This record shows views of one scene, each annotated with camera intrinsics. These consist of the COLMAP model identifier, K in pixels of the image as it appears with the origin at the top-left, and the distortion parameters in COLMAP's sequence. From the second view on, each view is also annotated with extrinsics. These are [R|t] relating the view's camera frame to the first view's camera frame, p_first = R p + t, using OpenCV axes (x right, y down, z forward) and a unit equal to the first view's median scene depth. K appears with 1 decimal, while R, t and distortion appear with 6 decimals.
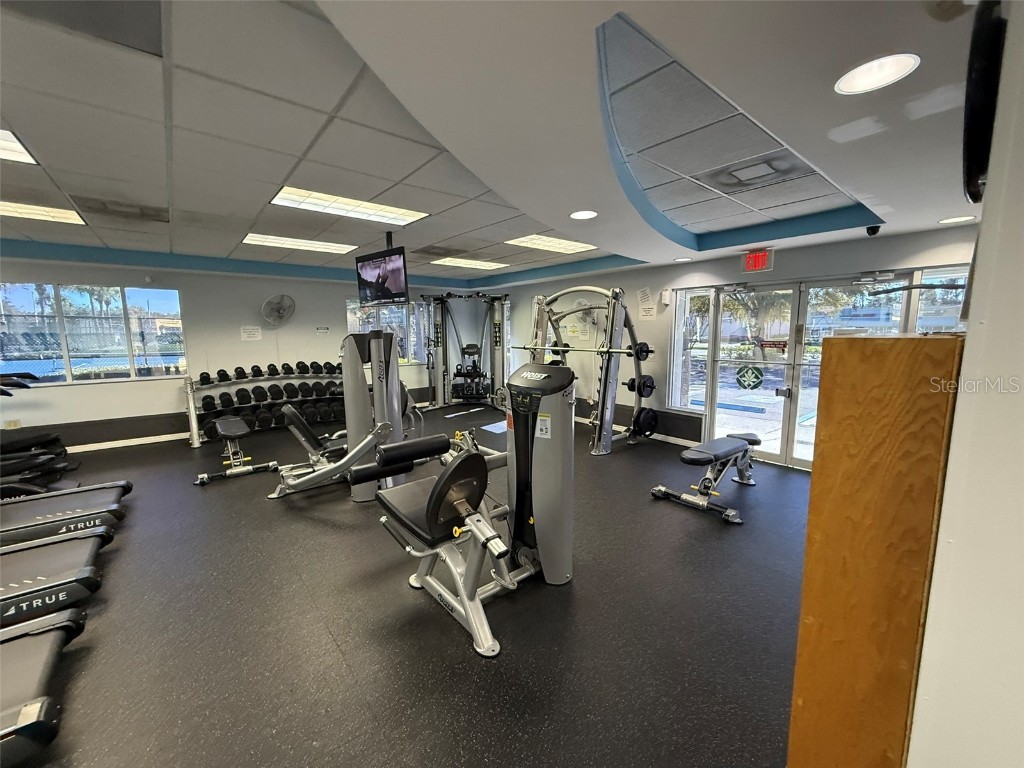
lens RADIAL K [[407.7, 0, 510.6], [0, 407.7, 382.6], [0, 0, 1]] dist [0.000373, 0.001423]
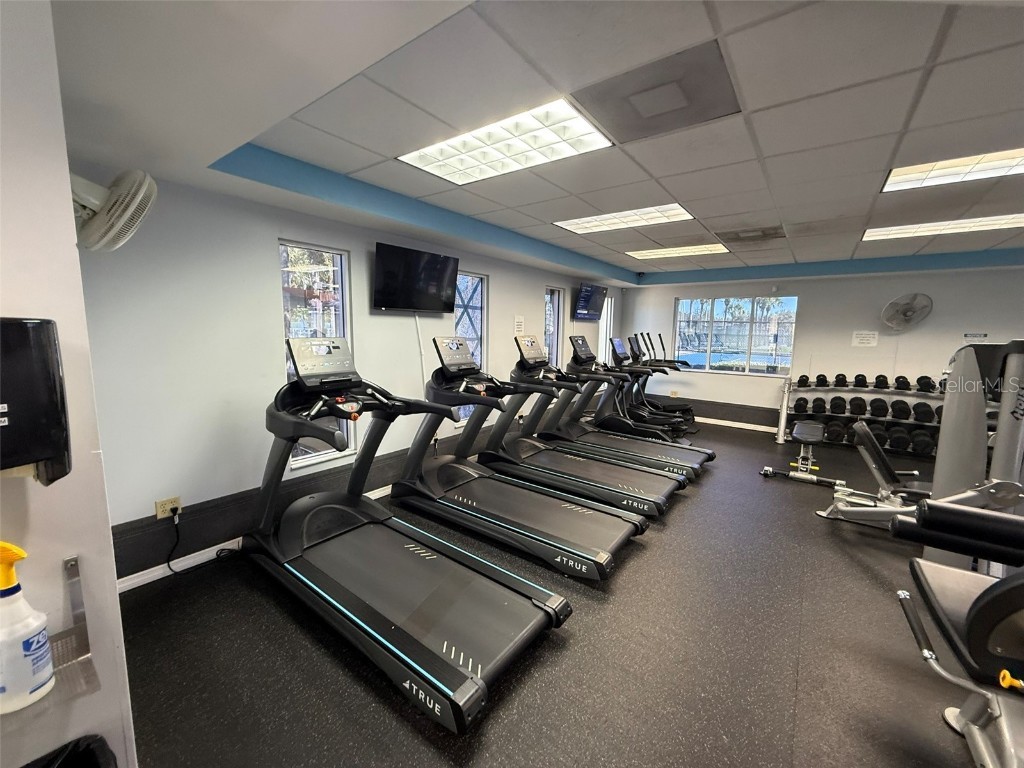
lens RADIAL K [[407.7, 0, 510.8], [0, 407.7, 381.6], [0, 0, 1]] dist [0.000373, 0.001423]
pose [[0.243005, 0.132949, -0.960871, 0.104687], [-0.143472, 0.984594, 0.099948, -0.010167], [0.959356, 0.113570, 0.258336, 0.046881]]
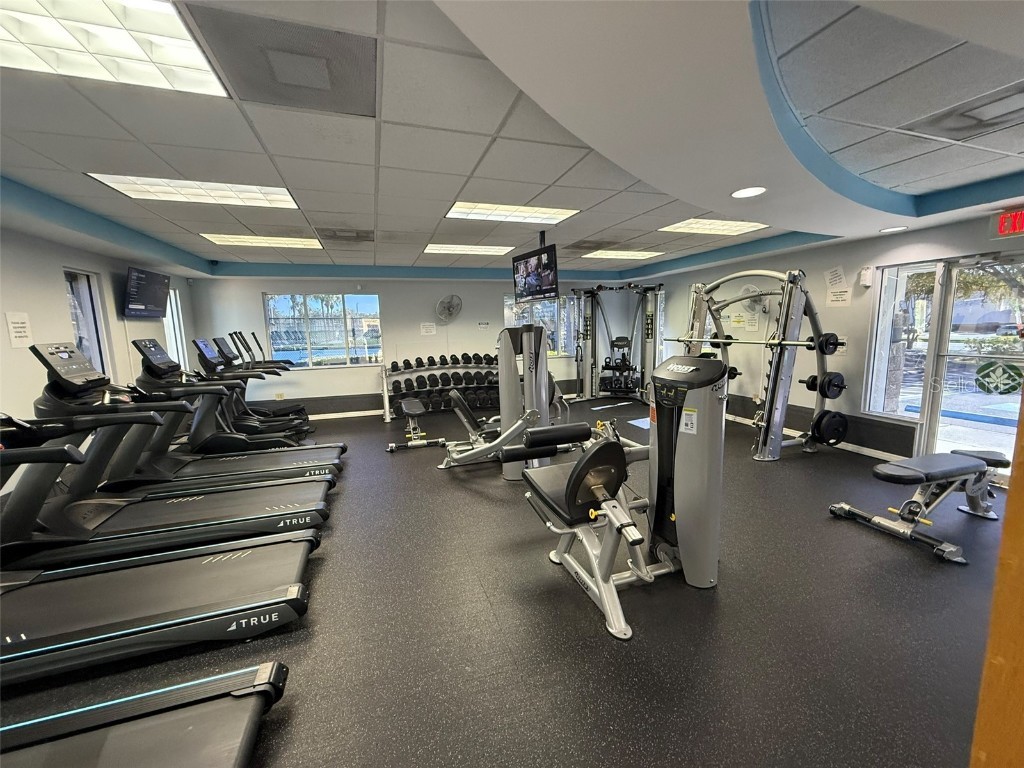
lens RADIAL K [[407.7, 0, 511.2], [0, 407.7, 381.9], [0, 0, 1]] dist [0.000373, 0.001423]
pose [[0.934595, 0.032385, -0.354236, 0.016596], [-0.027192, 0.999437, 0.019630, 0.004481], [0.354672, -0.008713, 0.934950, -0.029264]]
